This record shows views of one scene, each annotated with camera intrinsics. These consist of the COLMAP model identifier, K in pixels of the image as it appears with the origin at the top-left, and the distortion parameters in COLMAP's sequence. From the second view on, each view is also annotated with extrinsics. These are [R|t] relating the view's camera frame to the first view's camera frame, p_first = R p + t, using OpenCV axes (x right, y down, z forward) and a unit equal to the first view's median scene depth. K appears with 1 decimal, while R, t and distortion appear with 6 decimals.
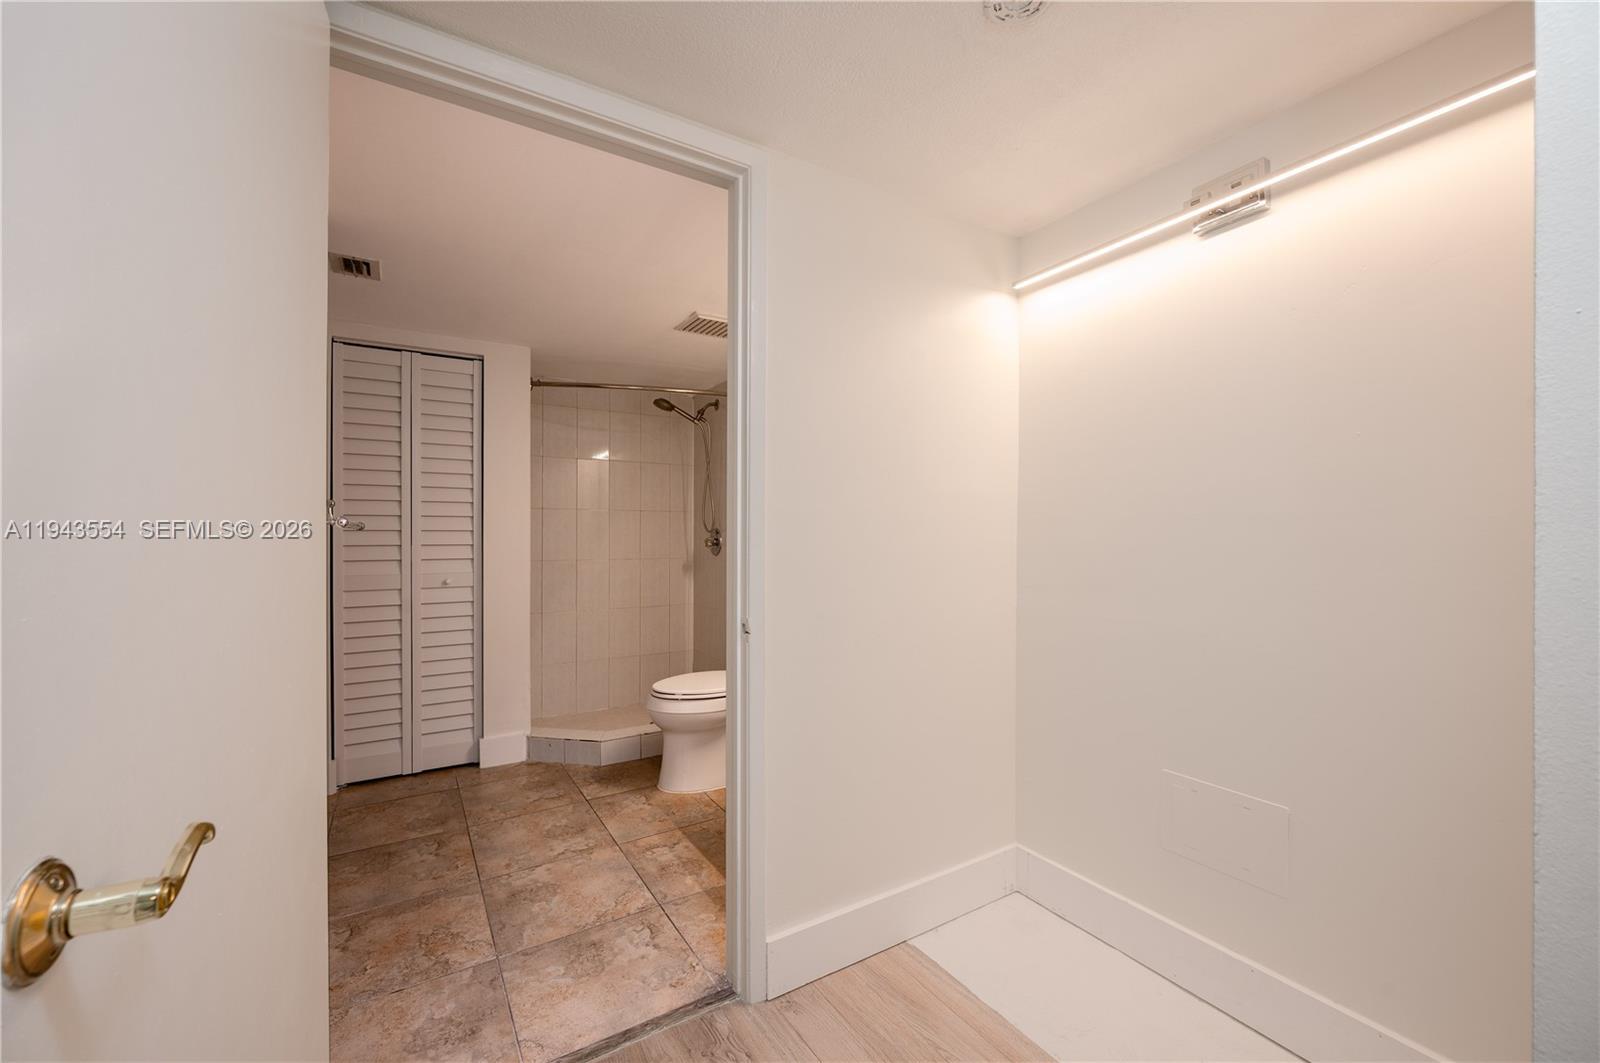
lens RADIAL K [[644.2, 0, 812.3], [0, 644.2, 530.0], [0, 0, 1]] dist [-0.002190, 0.000395]
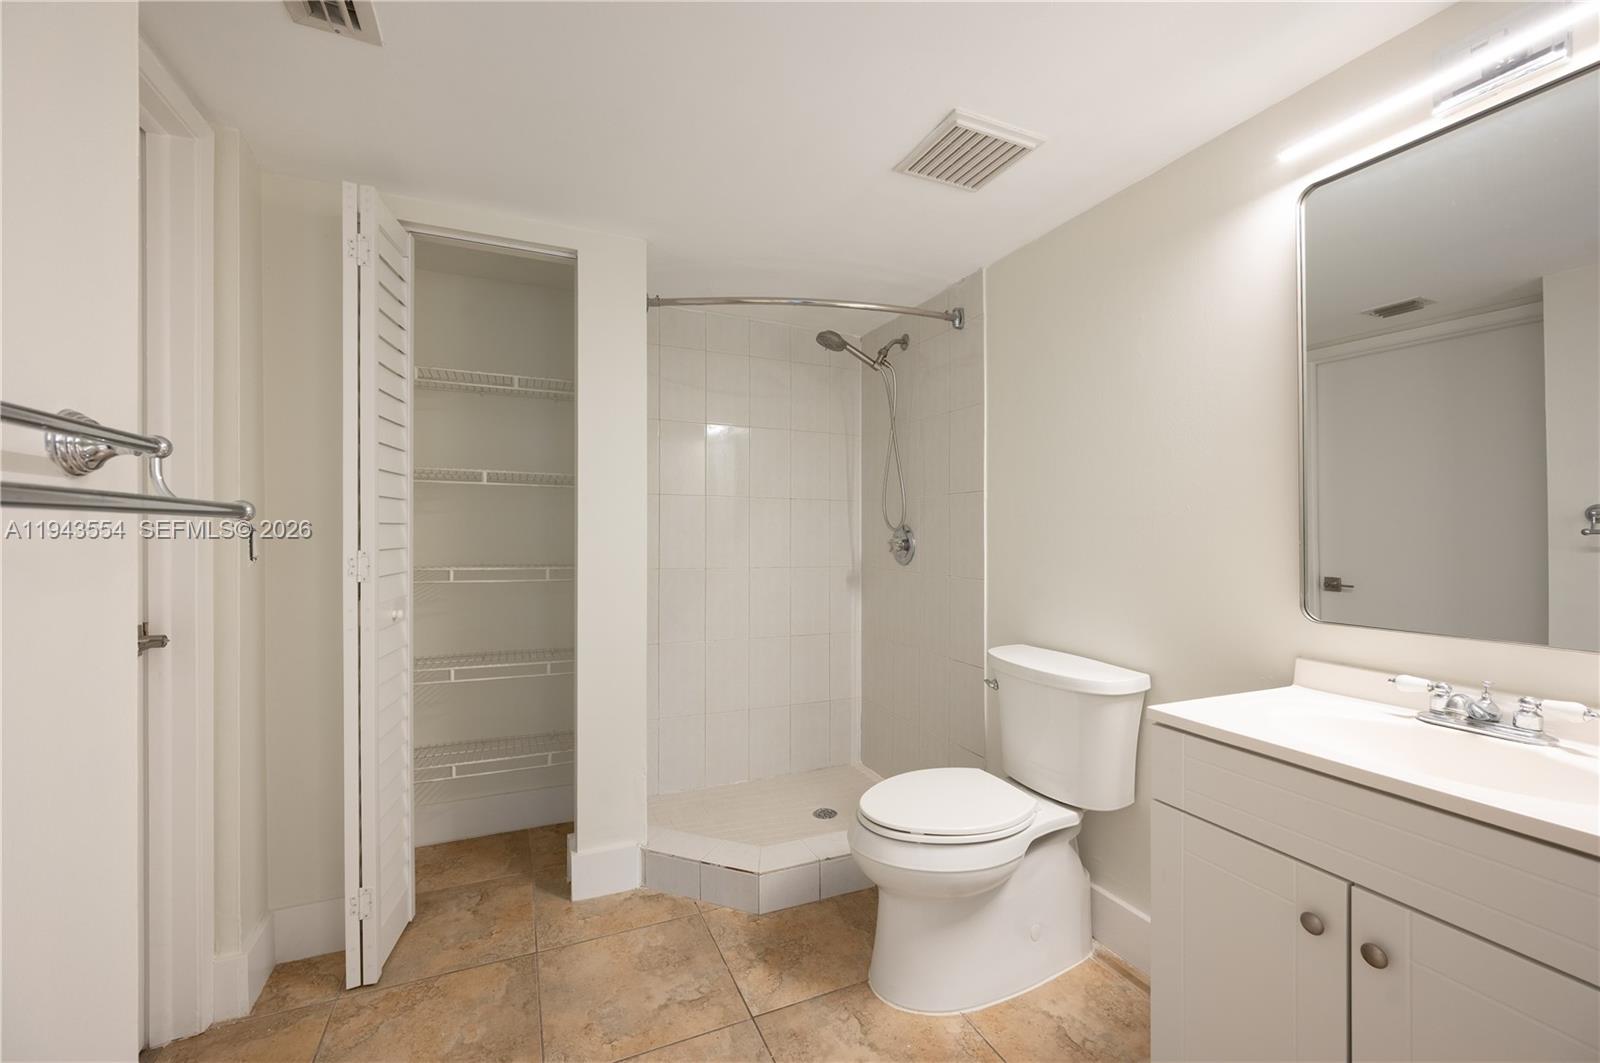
lens RADIAL K [[644.2, 0, 812.3], [0, 644.2, 530.0], [0, 0, 1]] dist [-0.002190, 0.000395]
pose [[0.989985, -0.002590, -0.141147, -0.187078], [0.002559, 0.999997, -0.000398, 0.004103], [0.141148, 0.000033, 0.989989, 0.394497]]
